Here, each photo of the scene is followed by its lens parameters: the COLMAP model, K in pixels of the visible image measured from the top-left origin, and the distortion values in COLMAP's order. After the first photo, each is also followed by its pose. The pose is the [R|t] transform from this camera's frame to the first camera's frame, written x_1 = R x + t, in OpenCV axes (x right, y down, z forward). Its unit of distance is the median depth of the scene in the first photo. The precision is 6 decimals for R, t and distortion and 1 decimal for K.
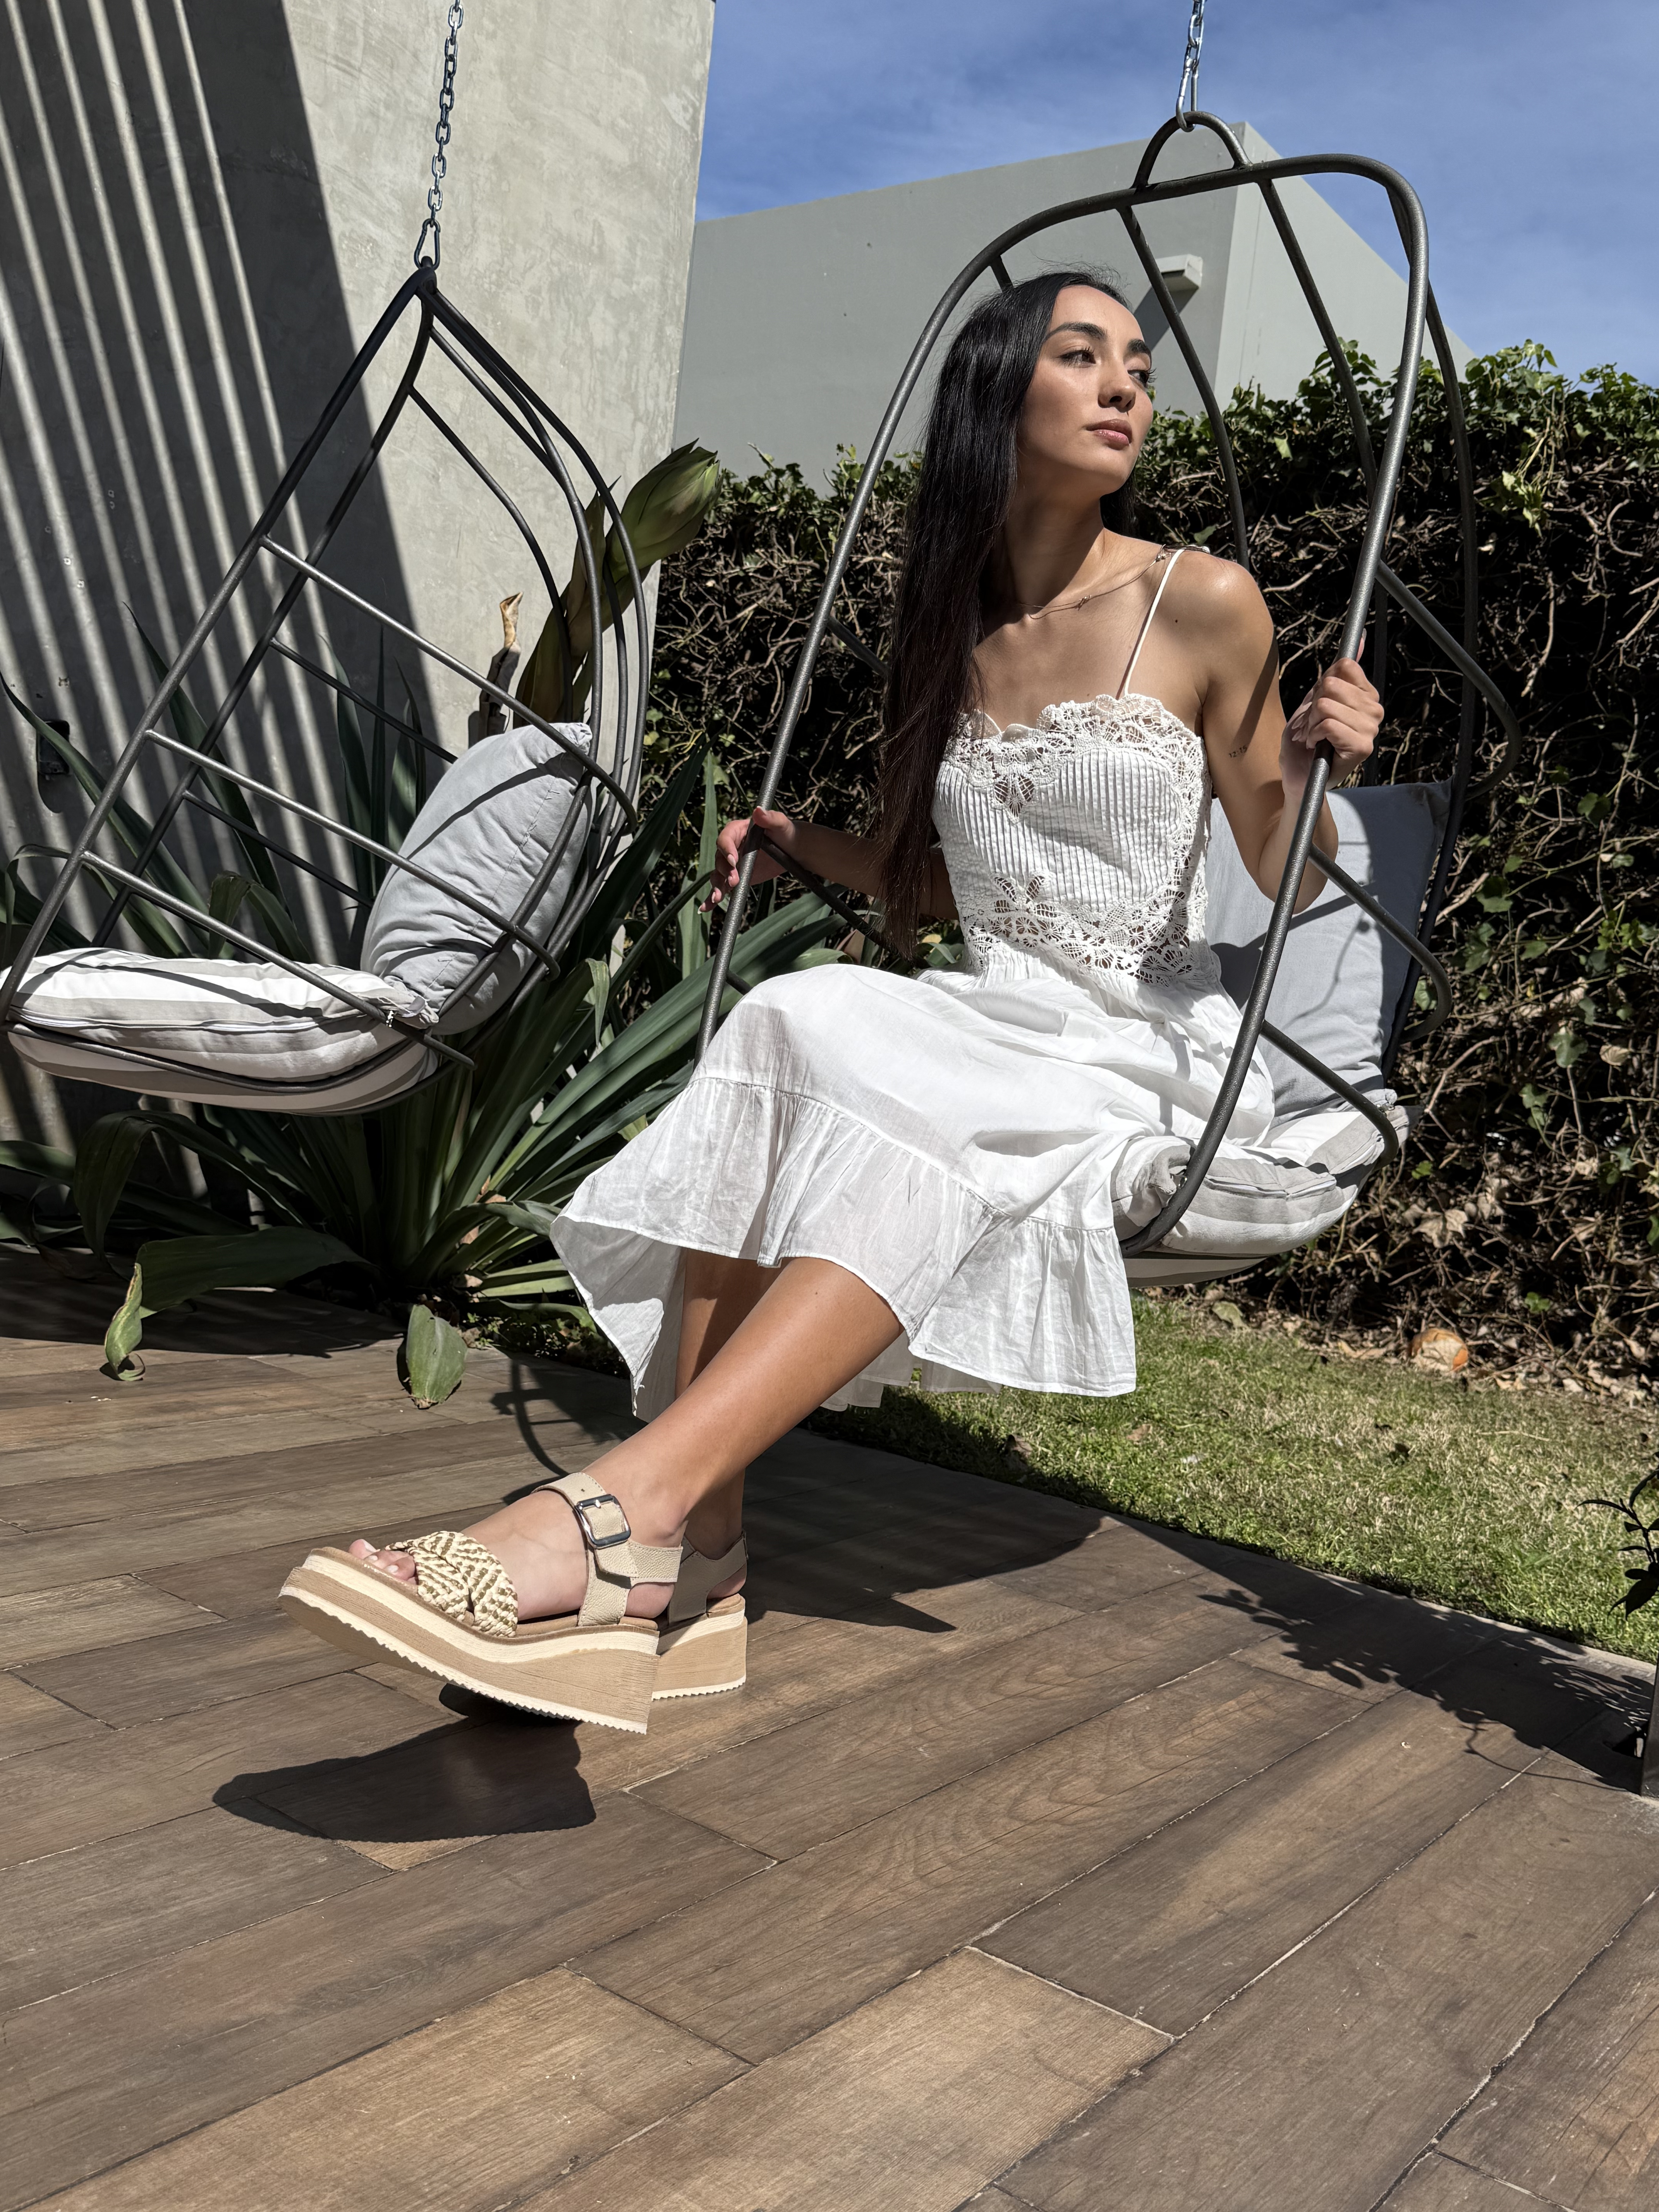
lens RADIAL K [[1975.1, 0, 831.5], [0, 1975.1, 1099.3], [0, 0, 1]] dist [0.001049, -0.019678]
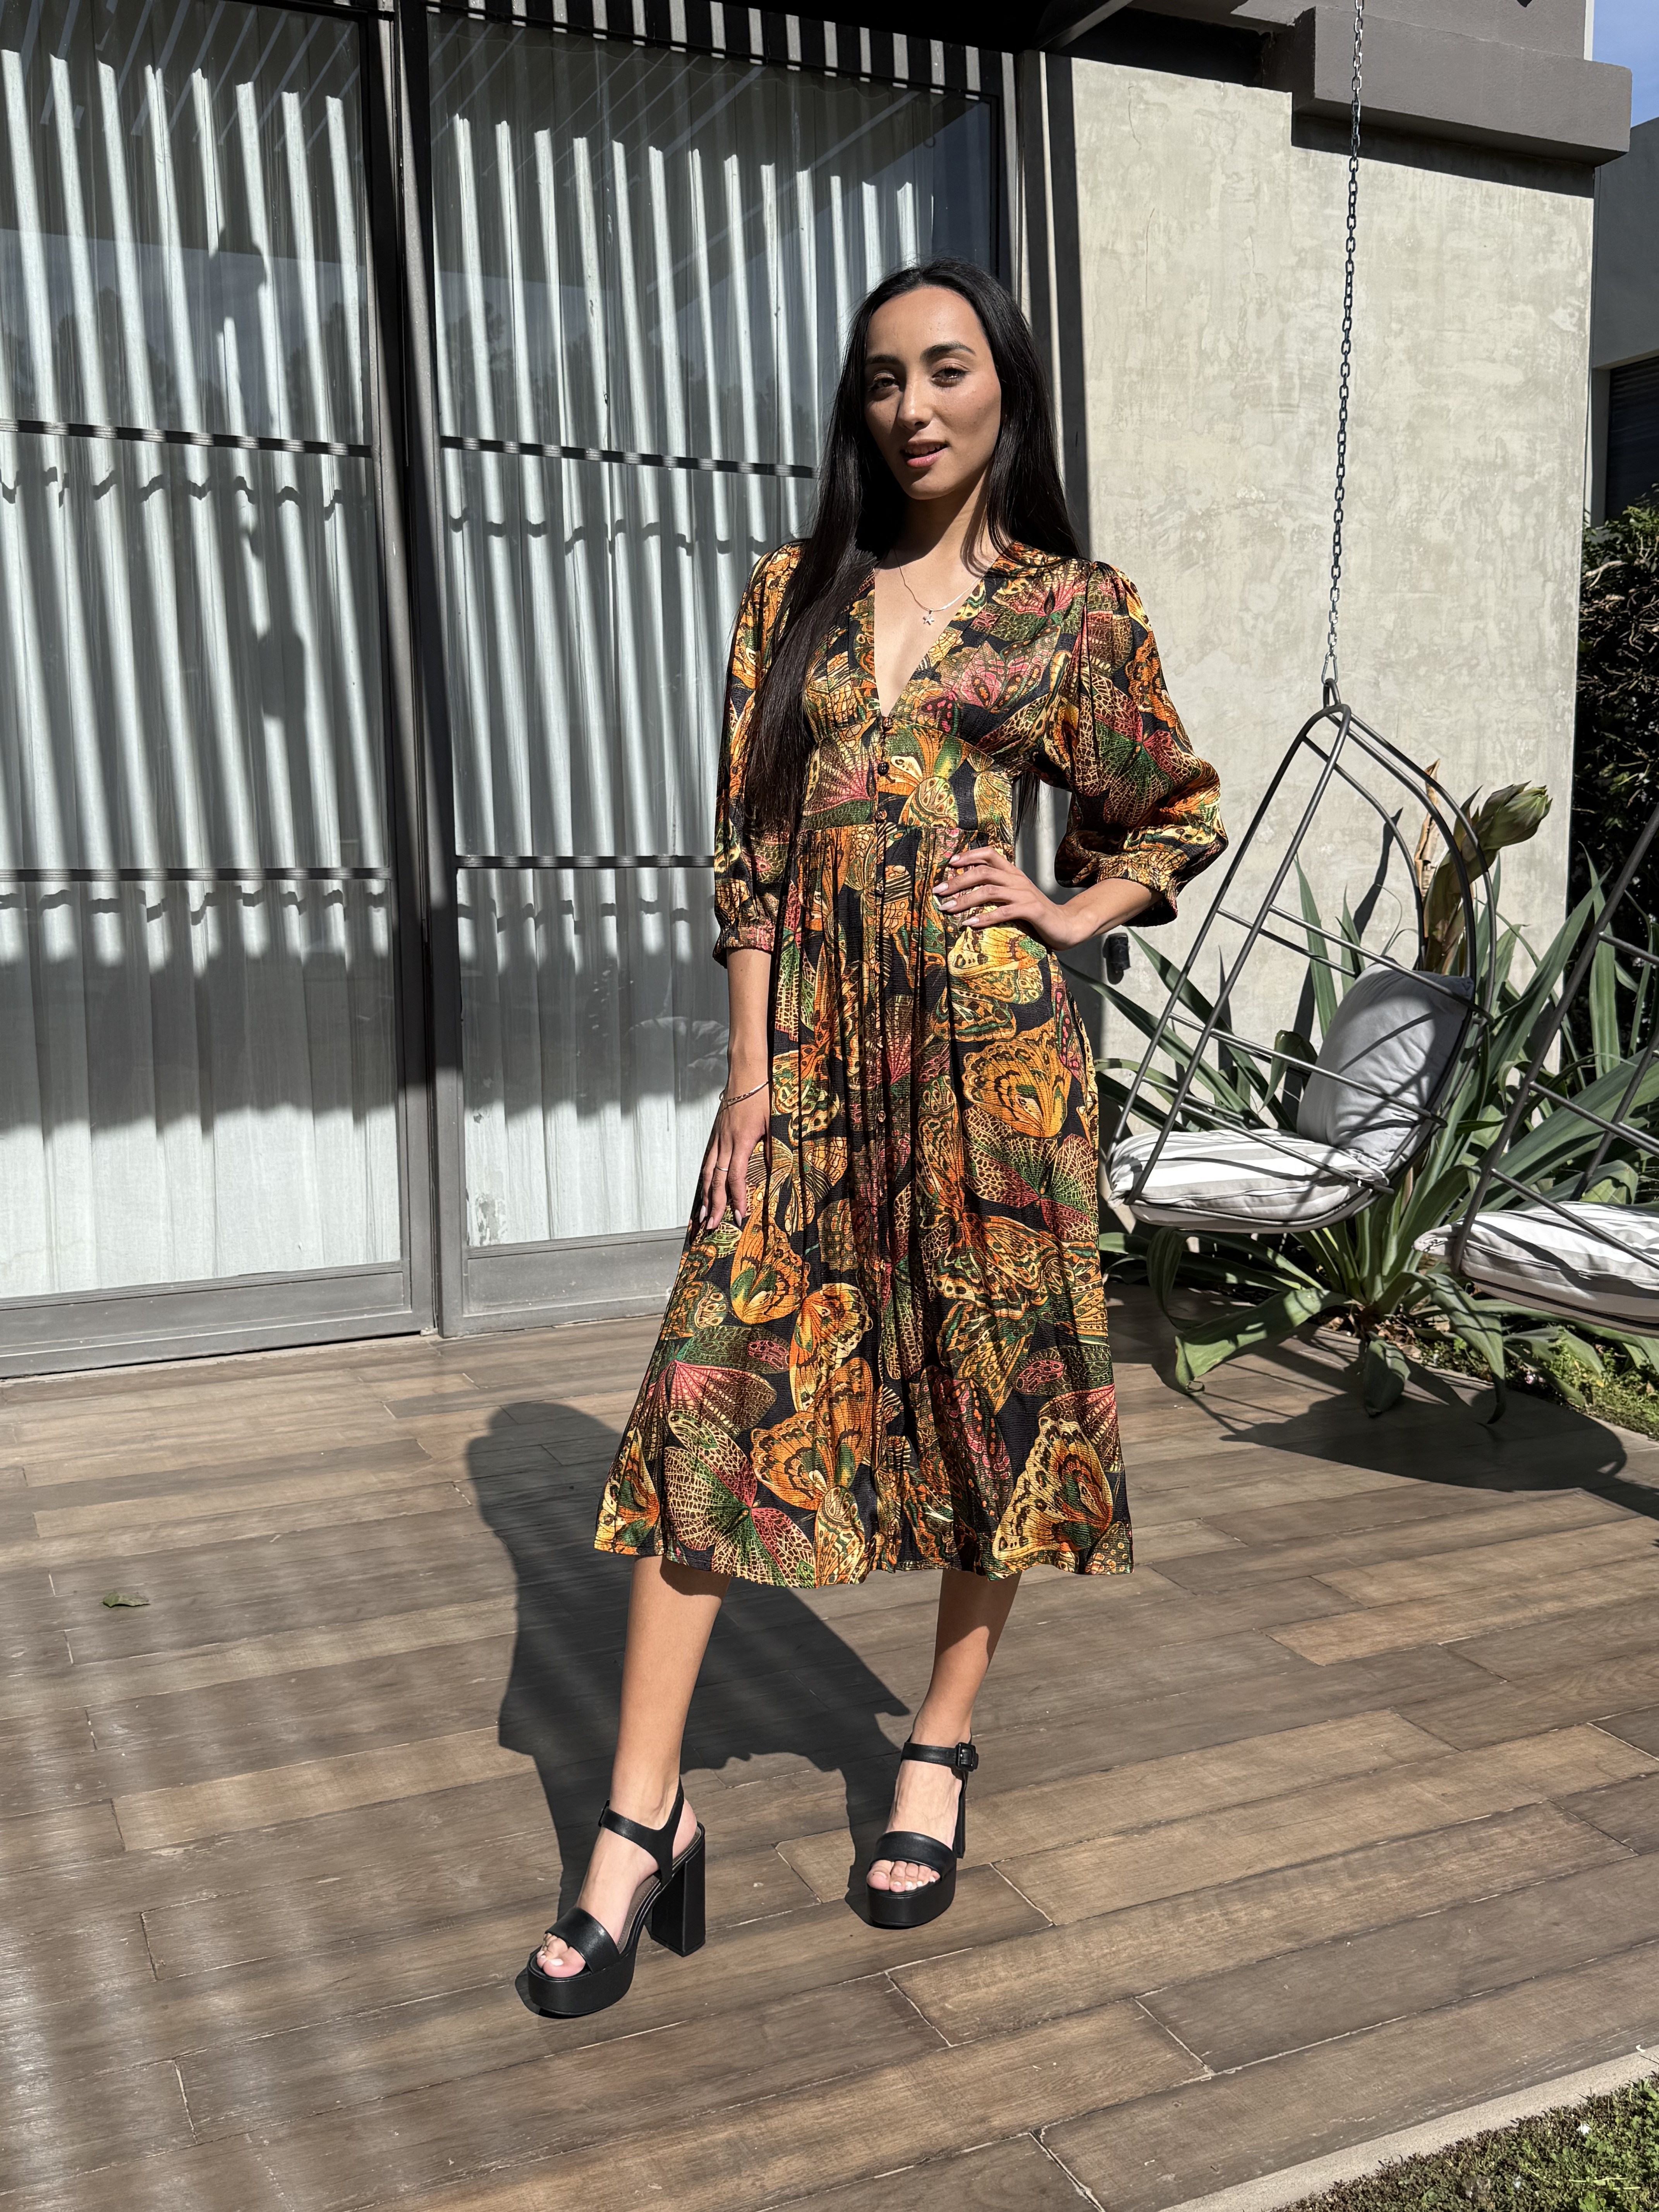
lens RADIAL K [[2102.9, 0, 825.9], [0, 2102.9, 1104.4], [0, 0, 1]] dist [-0.023295, 0.000000]
pose [[0.870254, -0.040621, -0.490925, 0.162798], [0.068734, 0.996858, 0.039359, -0.125127], [0.487784, -0.067995, 0.870312, -0.434293]]
